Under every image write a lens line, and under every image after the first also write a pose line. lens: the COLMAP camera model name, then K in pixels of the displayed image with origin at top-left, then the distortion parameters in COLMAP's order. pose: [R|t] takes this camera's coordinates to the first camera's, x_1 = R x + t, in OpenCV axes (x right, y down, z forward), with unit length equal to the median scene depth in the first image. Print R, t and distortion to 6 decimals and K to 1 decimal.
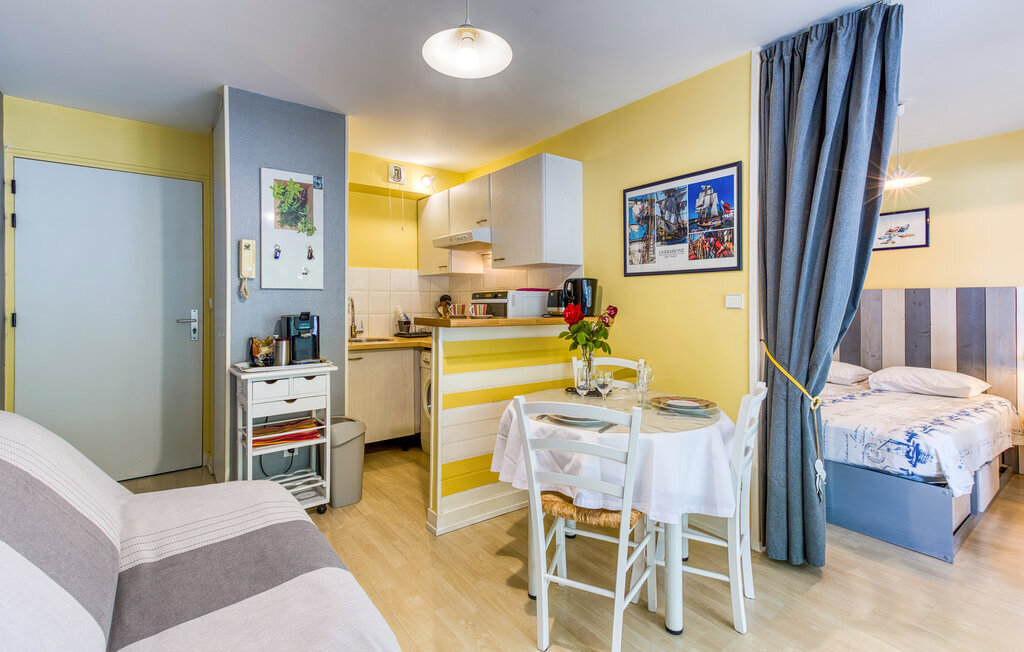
lens RADIAL K [[476.1, 0, 504.0], [0, 476.1, 301.2], [0, 0, 1]] dist [0.031042, 0.001736]
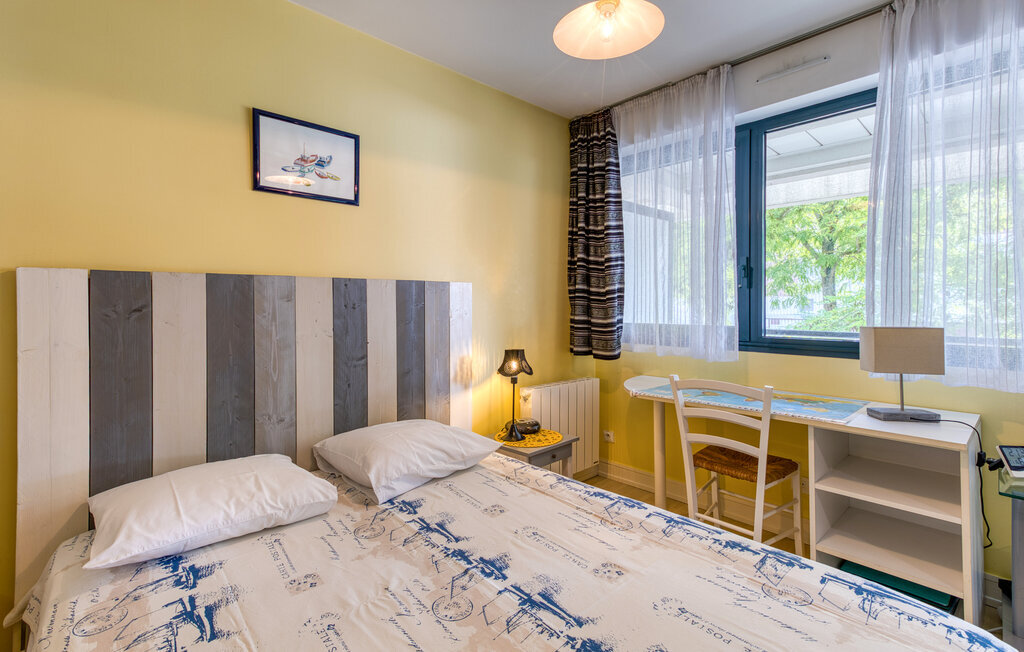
lens RADIAL K [[476.1, 0, 506.5], [0, 476.1, 302.9], [0, 0, 1]] dist [0.031042, 0.001736]
pose [[-0.110623, 0.000398, 0.993862, 0.371301], [-0.002862, 0.999996, -0.000719, 0.000890], [-0.993858, -0.002924, -0.110621, 1.089744]]
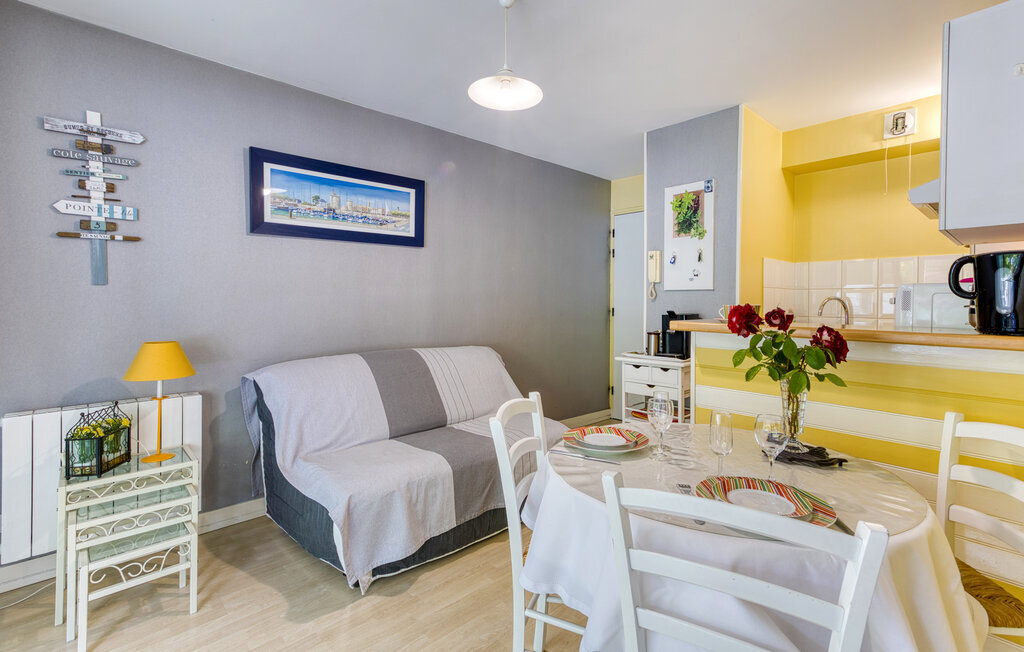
lens RADIAL K [[476.1, 0, 533.6], [0, 476.1, 308.2], [0, 0, 1]] dist [0.031042, 0.001736]
pose [[0.131664, 0.015464, -0.991174, 0.549092], [-0.001817, 0.999880, 0.015359, 0.000158], [0.991293, -0.000222, 0.131676, 0.457703]]
